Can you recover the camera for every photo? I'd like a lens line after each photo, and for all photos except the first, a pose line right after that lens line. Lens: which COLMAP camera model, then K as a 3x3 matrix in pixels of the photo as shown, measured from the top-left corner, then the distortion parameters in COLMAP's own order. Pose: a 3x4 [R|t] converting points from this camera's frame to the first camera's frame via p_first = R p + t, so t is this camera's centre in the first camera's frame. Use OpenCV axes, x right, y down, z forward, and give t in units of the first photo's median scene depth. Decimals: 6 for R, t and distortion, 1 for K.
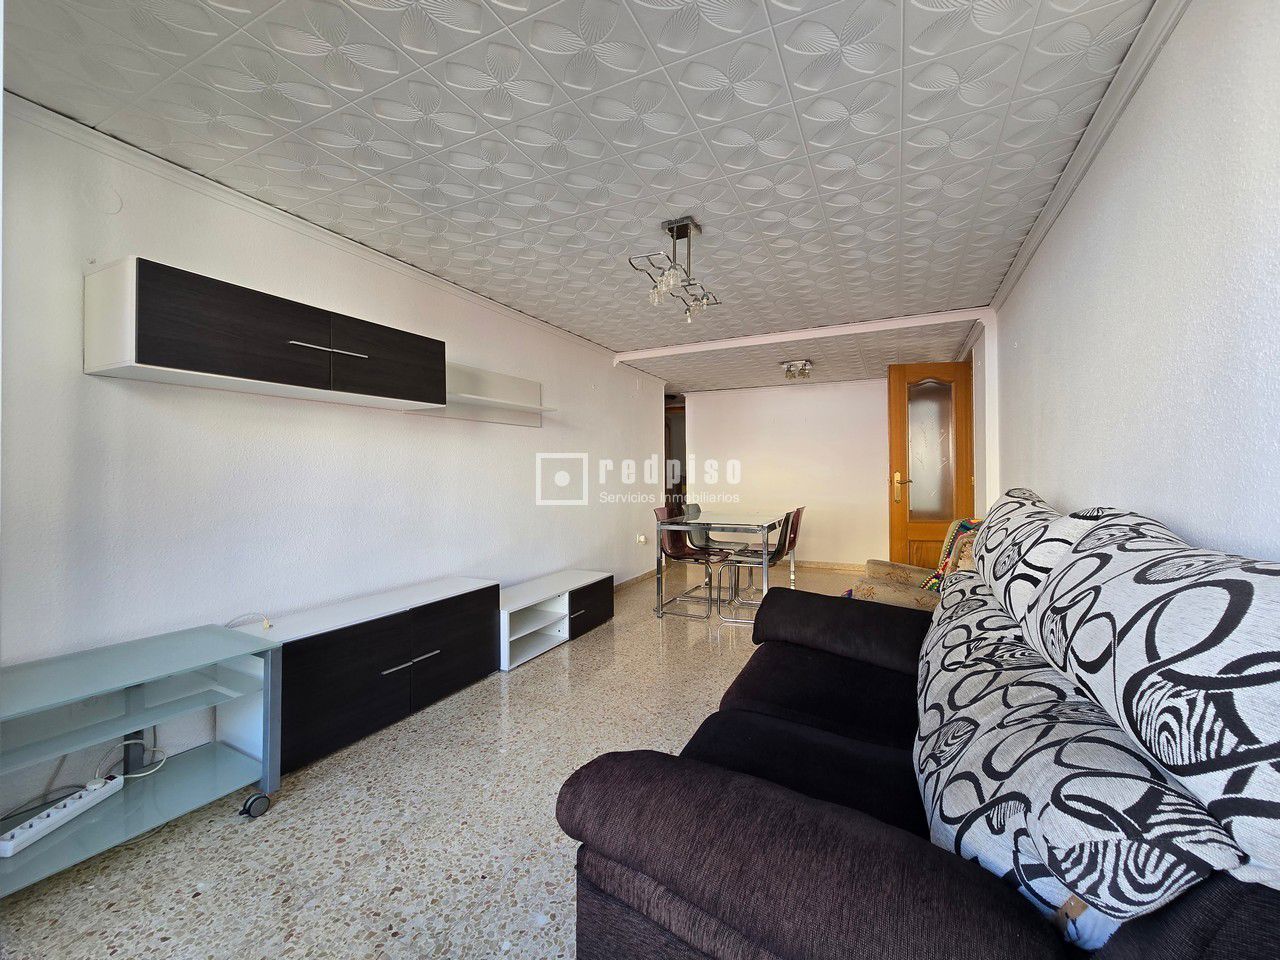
lens RADIAL K [[524.2, 0, 639.0], [0, 524.2, 475.0], [0, 0, 1]] dist [0.000353, 0.000192]
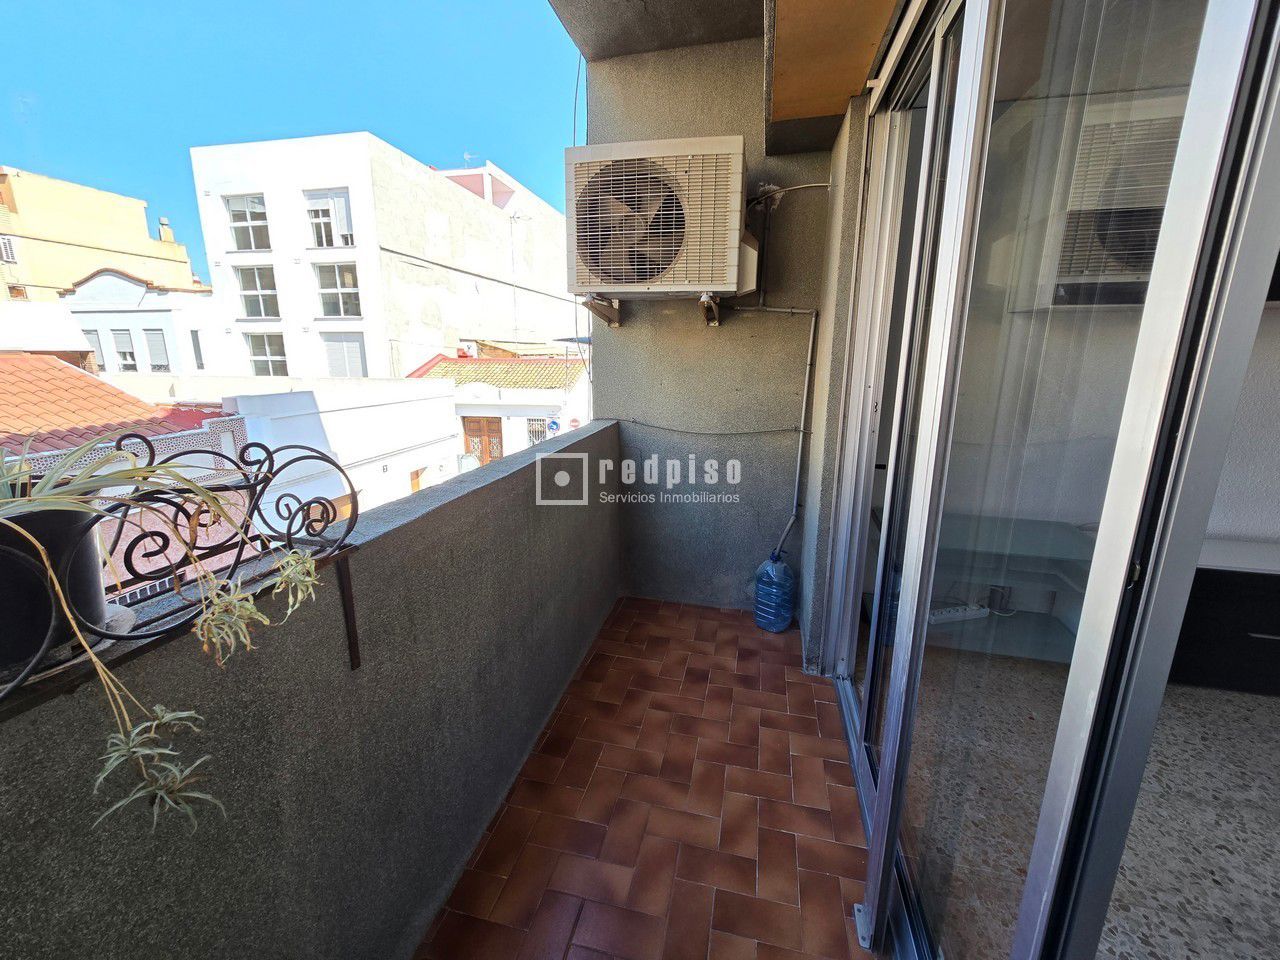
lens RADIAL K [[524.2, 0, 639.0], [0, 524.2, 476.6], [0, 0, 1]] dist [0.000353, 0.000192]
pose [[0.227663, 0.215723, -0.949544, 0.054219], [-0.001564, 0.975231, 0.221184, -0.078933], [0.973739, -0.048870, 0.222361, -0.206125]]
